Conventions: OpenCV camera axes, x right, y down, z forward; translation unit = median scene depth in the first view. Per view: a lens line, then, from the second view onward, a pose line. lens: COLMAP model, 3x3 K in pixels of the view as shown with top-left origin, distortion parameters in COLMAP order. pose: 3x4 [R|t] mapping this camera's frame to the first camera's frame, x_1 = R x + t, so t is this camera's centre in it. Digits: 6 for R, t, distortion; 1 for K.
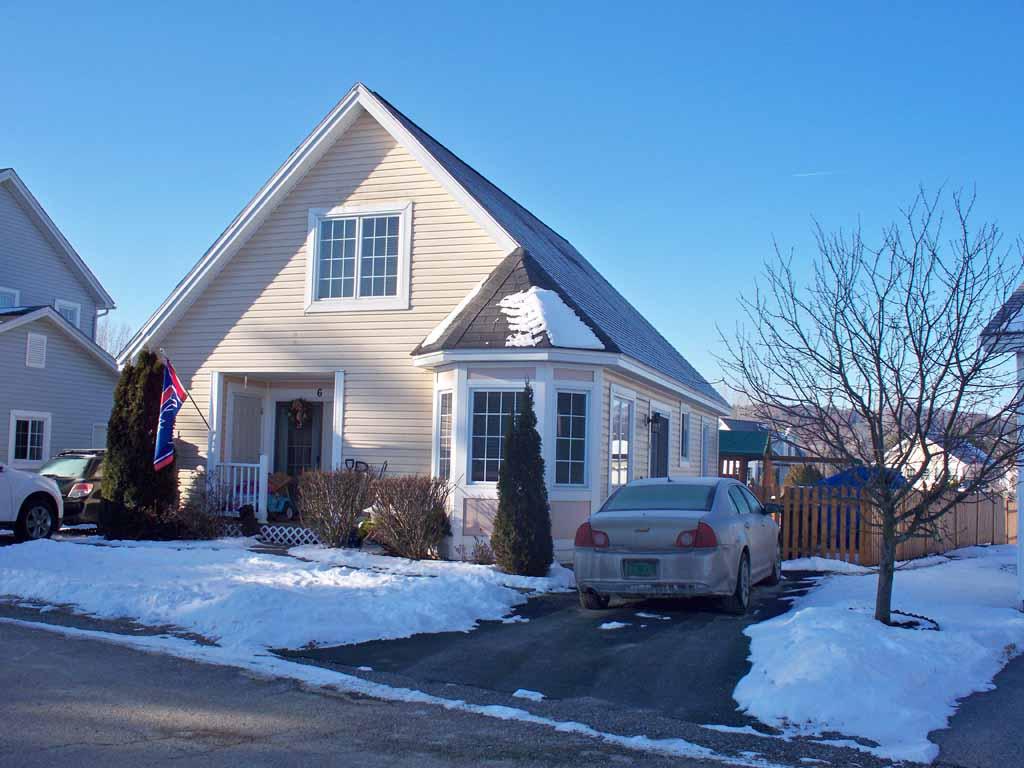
lens RADIAL K [[1072.3, 0, 516.0], [0, 1072.3, 395.3], [0, 0, 1]] dist [-0.214034, 0.234629]
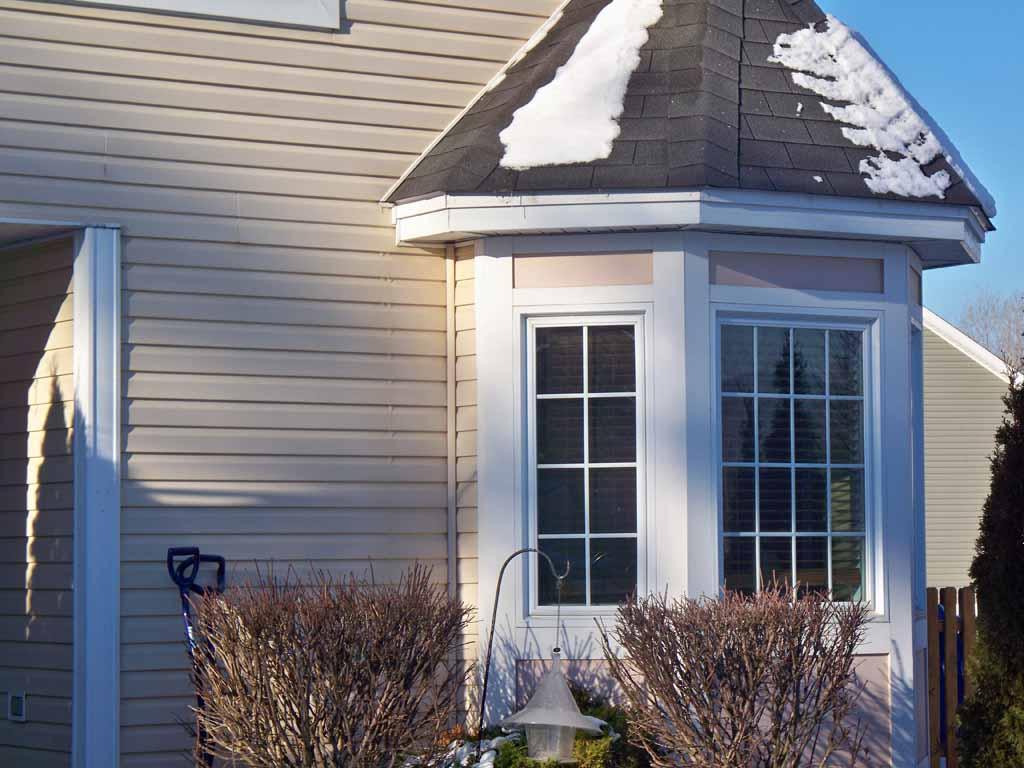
lens RADIAL K [[3050.4, 0, 512.0], [0, 3050.4, 384.0], [0, 0, 1]] dist [0.086388, -0.198807]
pose [[0.622298, 0.015926, 0.782619, -0.712011], [-0.031639, 0.999488, 0.004819, 0.010723], [-0.782141, -0.027760, 0.622483, 0.432256]]
